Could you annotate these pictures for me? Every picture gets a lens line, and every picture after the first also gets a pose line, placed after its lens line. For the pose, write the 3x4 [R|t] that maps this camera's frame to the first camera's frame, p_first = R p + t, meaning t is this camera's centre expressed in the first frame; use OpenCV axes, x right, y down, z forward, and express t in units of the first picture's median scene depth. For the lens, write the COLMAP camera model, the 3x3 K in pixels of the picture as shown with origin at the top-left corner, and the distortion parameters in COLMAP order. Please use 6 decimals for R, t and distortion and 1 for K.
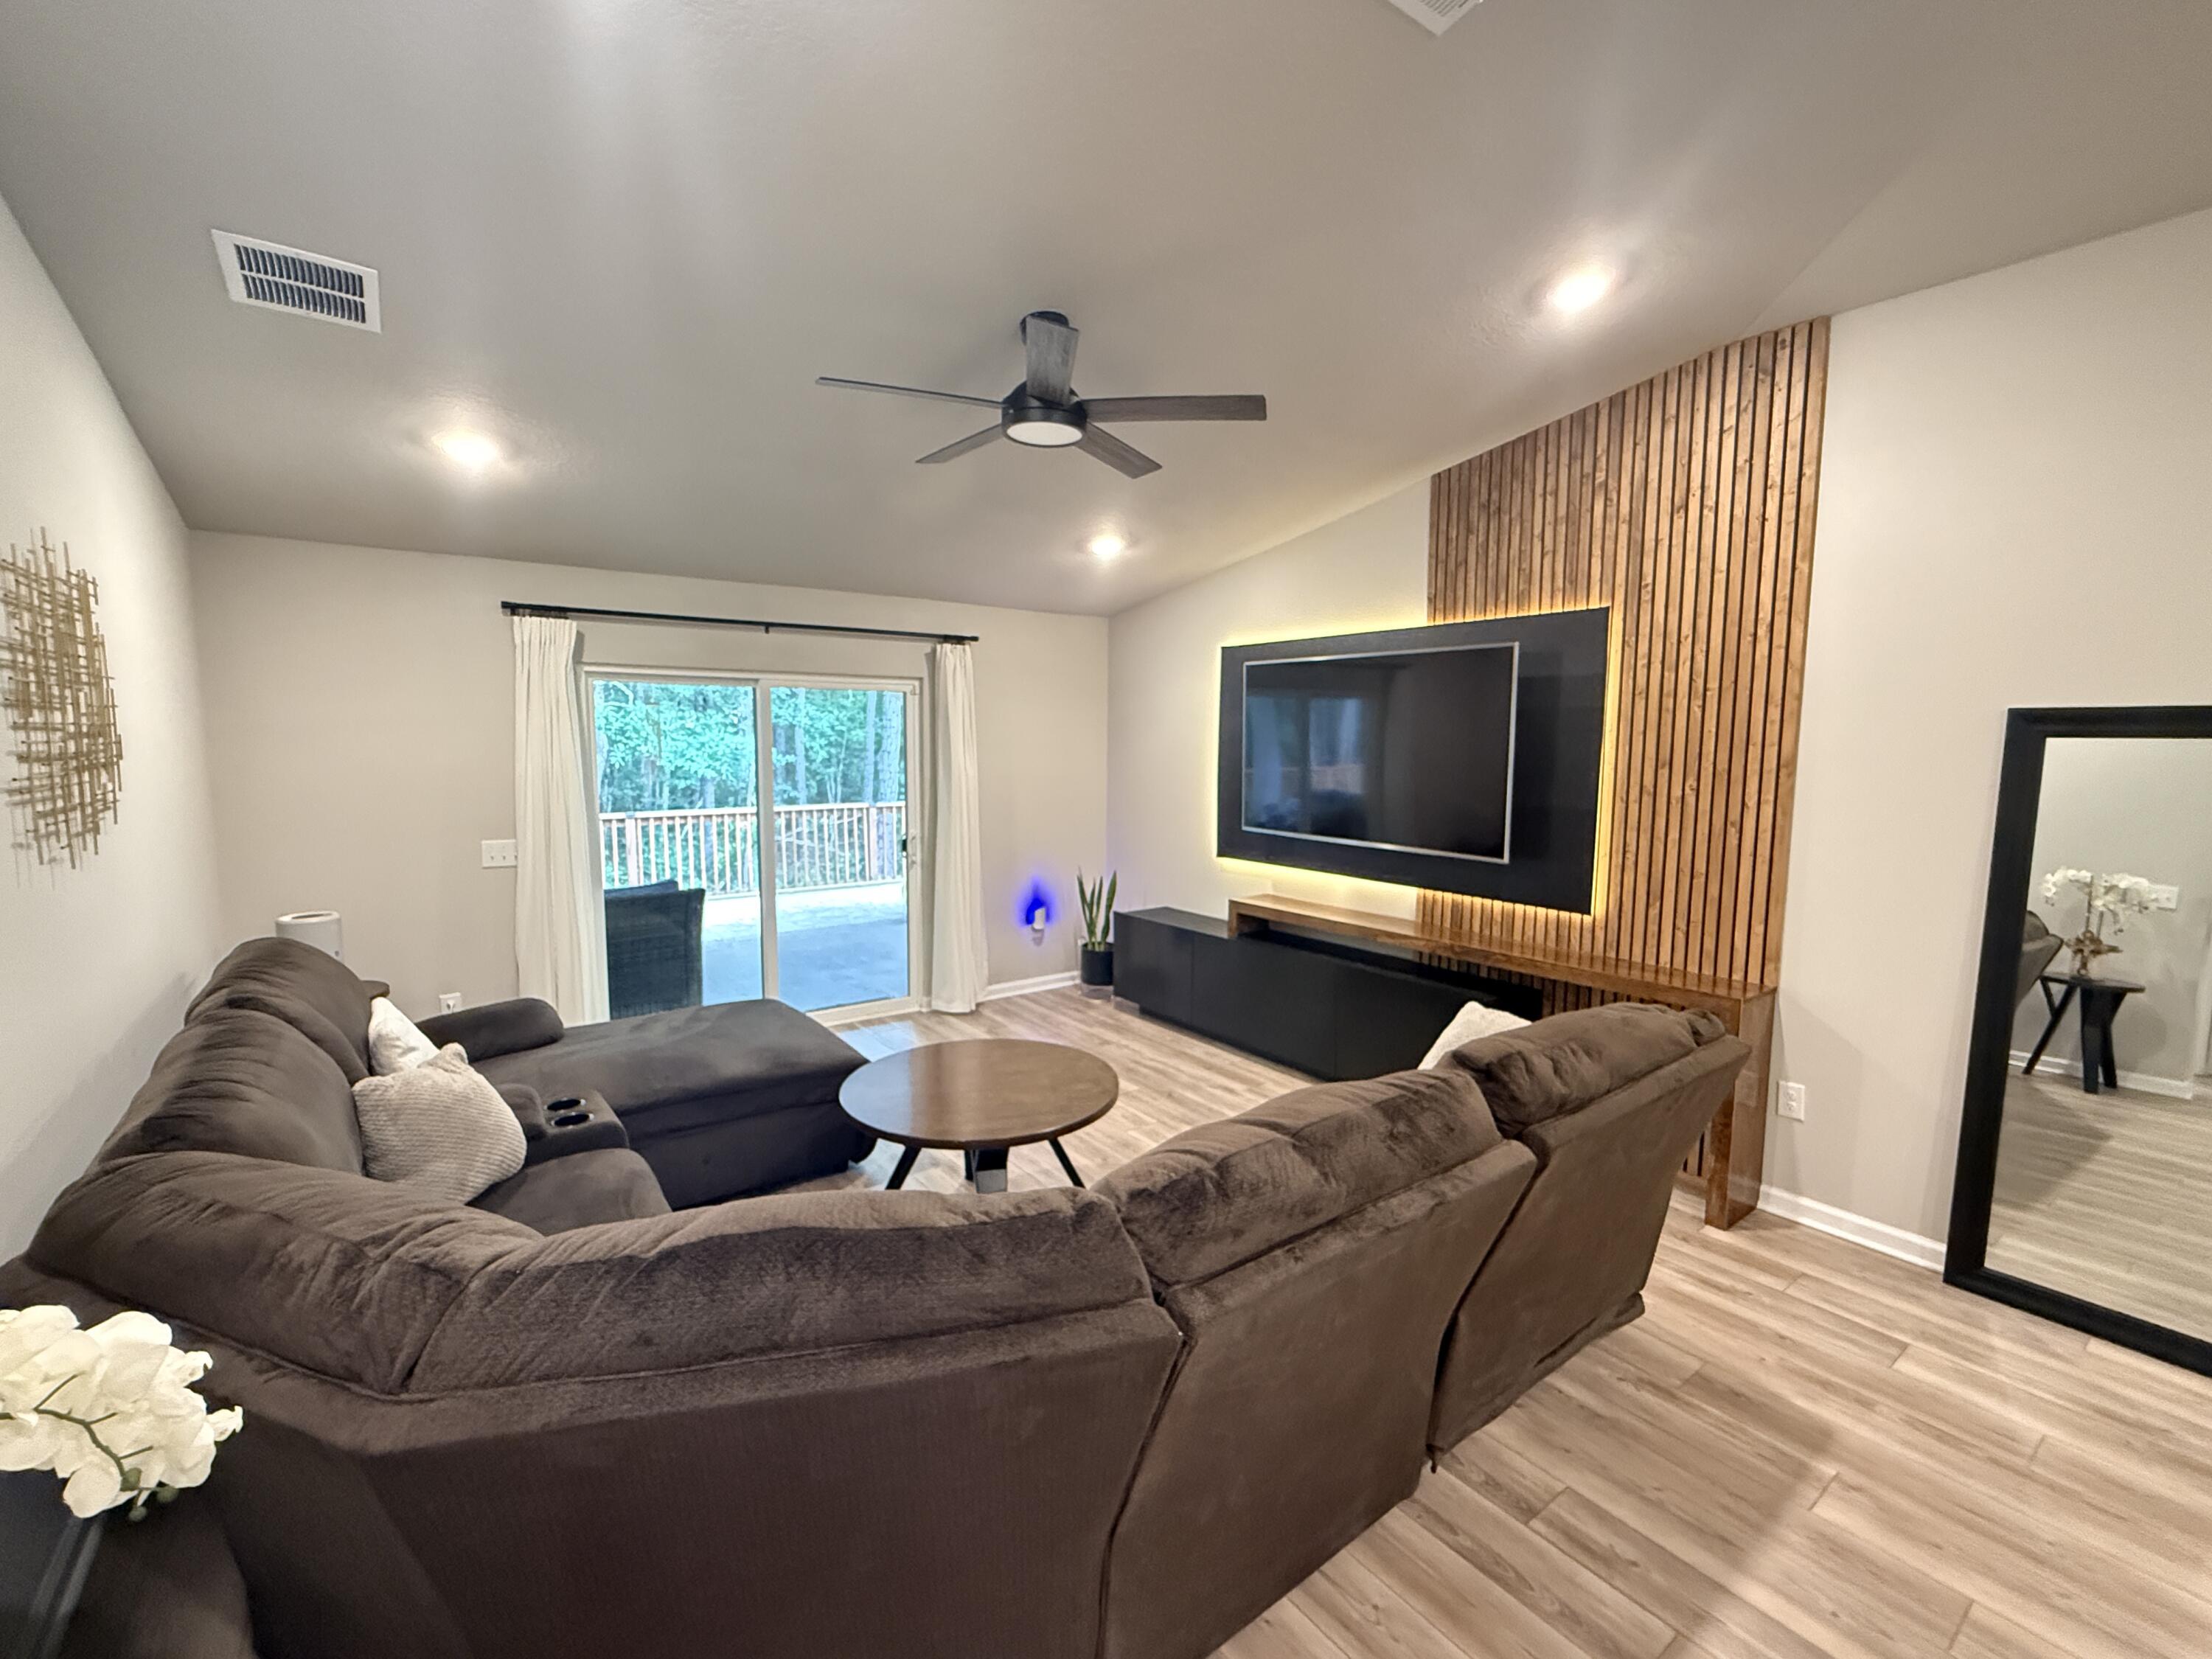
lens RADIAL K [[945.4, 0, 1103.6], [0, 945.4, 830.9], [0, 0, 1]] dist [0.000228, -0.000383]
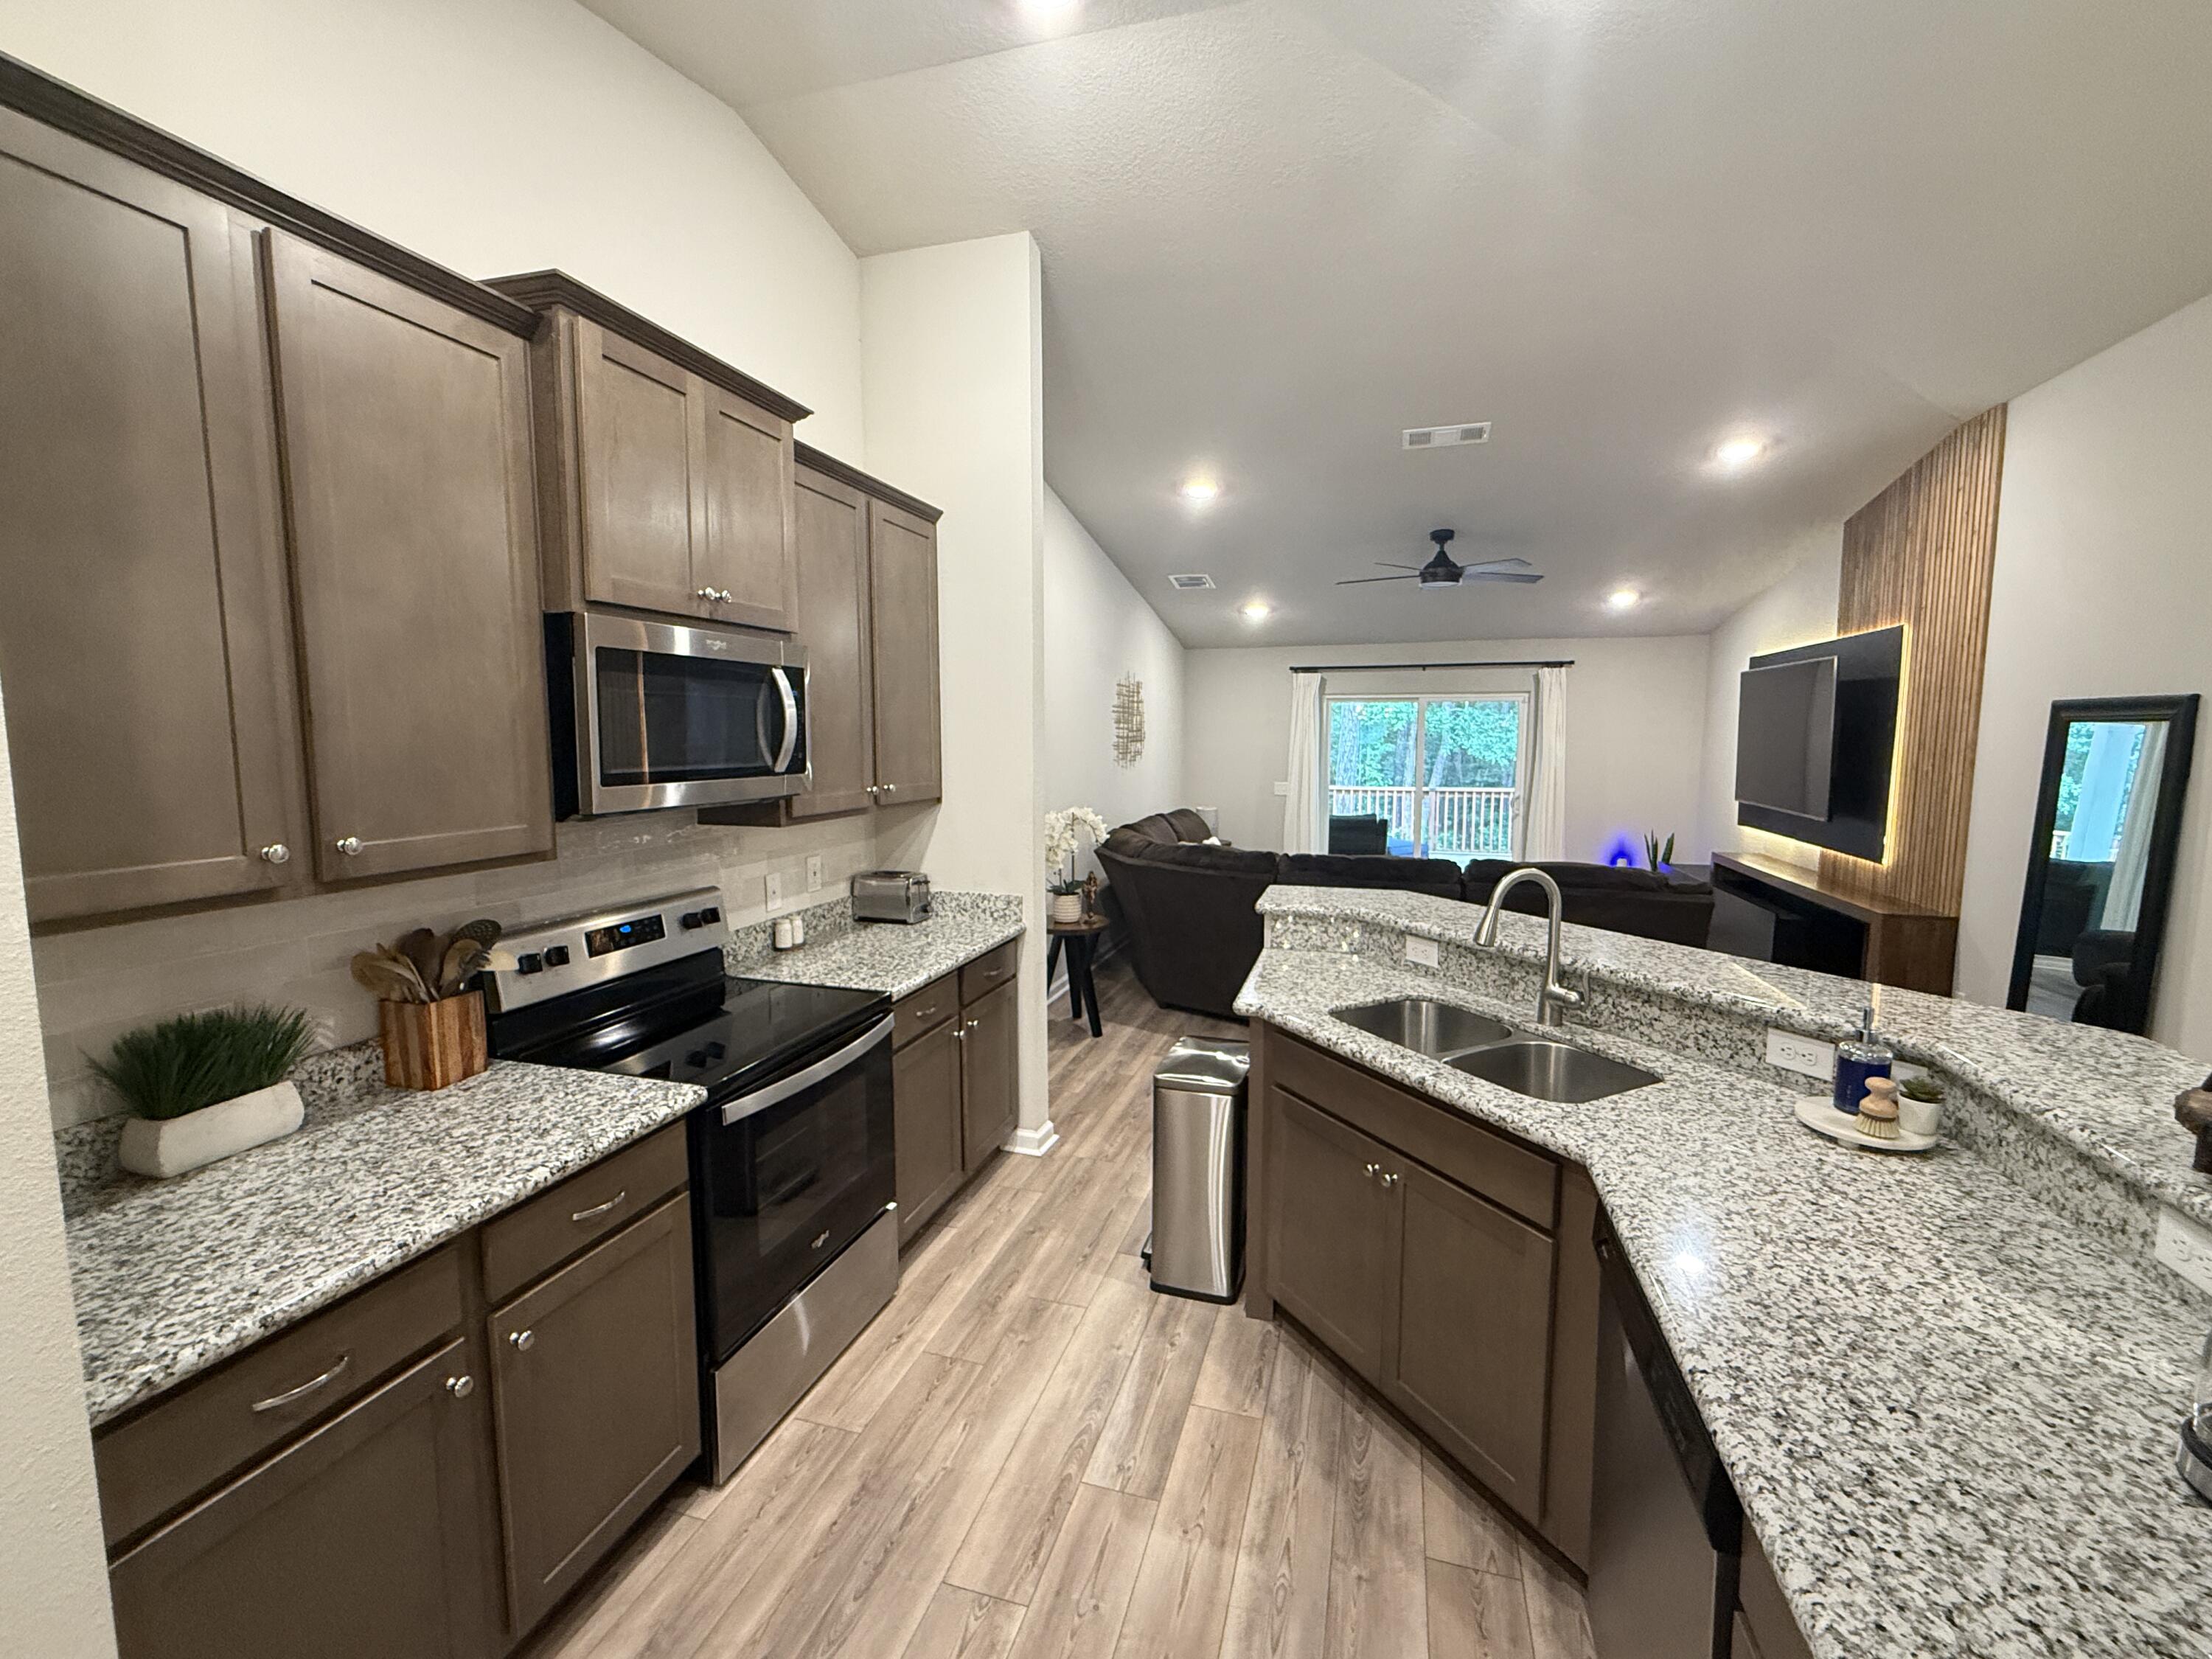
lens RADIAL K [[947.3, 0, 1107.3], [0, 947.3, 831.9], [0, 0, 1]] dist [-0.000807, 0.000242]
pose [[0.596356, 0.077257, -0.798994, 0.847546], [-0.076303, 0.996307, 0.039384, 0.070247], [0.799085, 0.037479, 0.600048, -0.578979]]
